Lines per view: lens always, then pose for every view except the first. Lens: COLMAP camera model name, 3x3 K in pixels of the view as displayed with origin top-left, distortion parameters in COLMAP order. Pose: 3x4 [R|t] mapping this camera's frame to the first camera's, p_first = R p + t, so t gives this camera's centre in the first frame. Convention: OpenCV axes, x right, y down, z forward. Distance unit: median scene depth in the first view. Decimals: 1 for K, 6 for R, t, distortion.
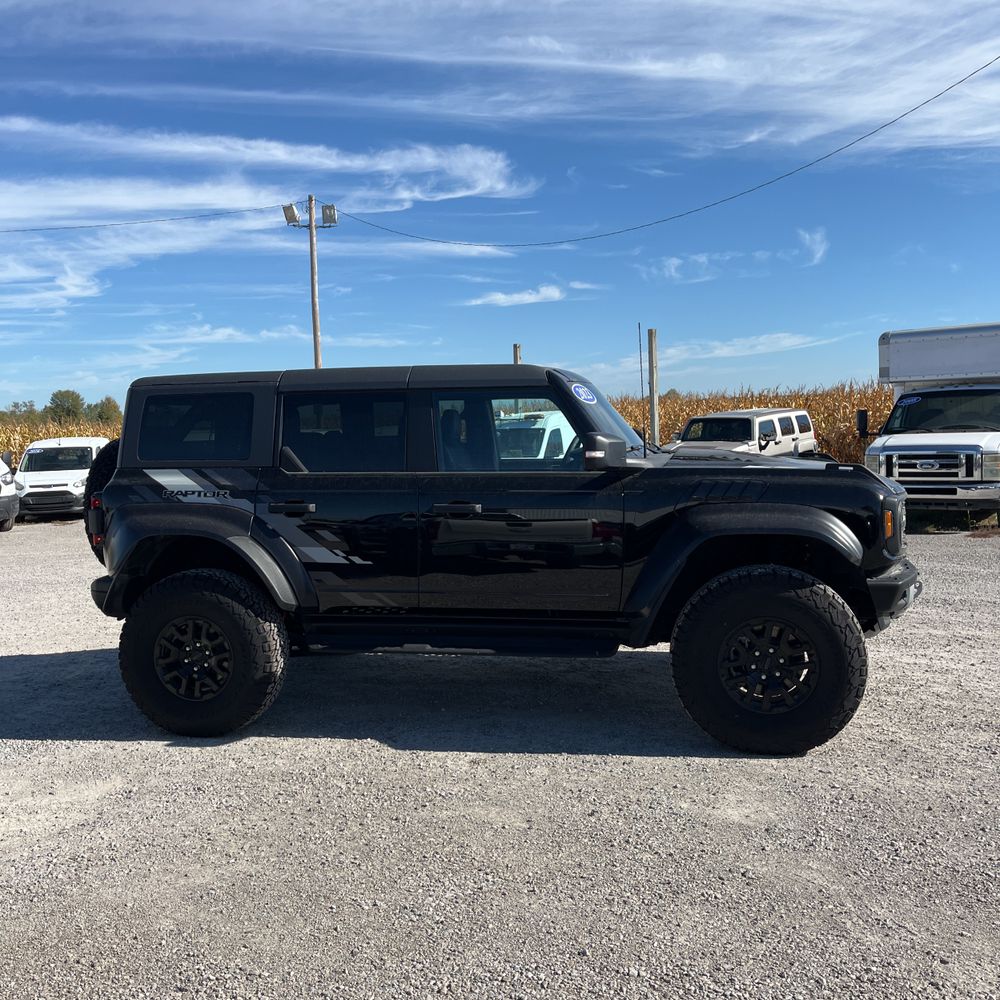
lens RADIAL K [[1025.7, 0, 486.9], [0, 1025.7, 476.1], [0, 0, 1]] dist [0.023656, 0.000000]
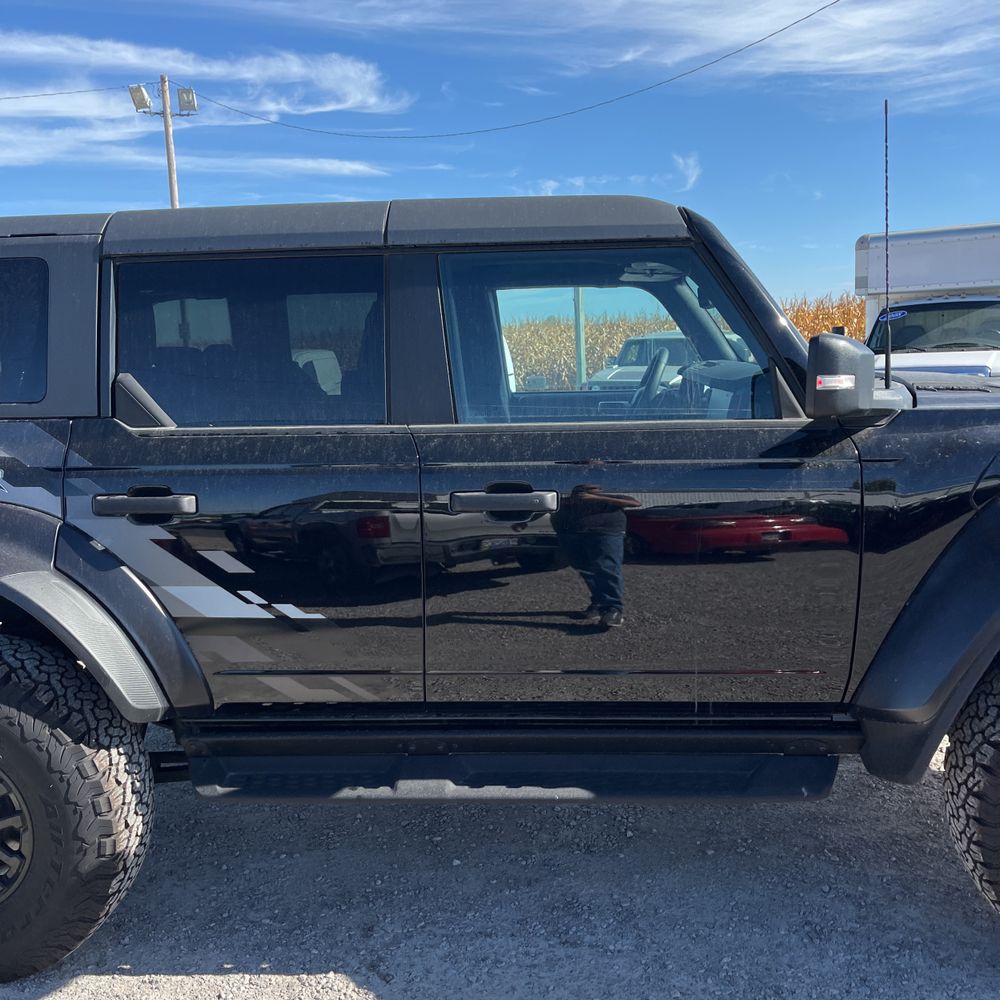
lens RADIAL K [[1025.7, 0, 511.9], [0, 1025.7, 509.2], [0, 0, 1]] dist [0.023656, 0.000000]
pose [[0.990228, -0.028163, 0.136582, -0.087053], [0.014145, 0.994629, 0.102538, -0.012870], [-0.138736, -0.099604, 0.985308, 0.508432]]
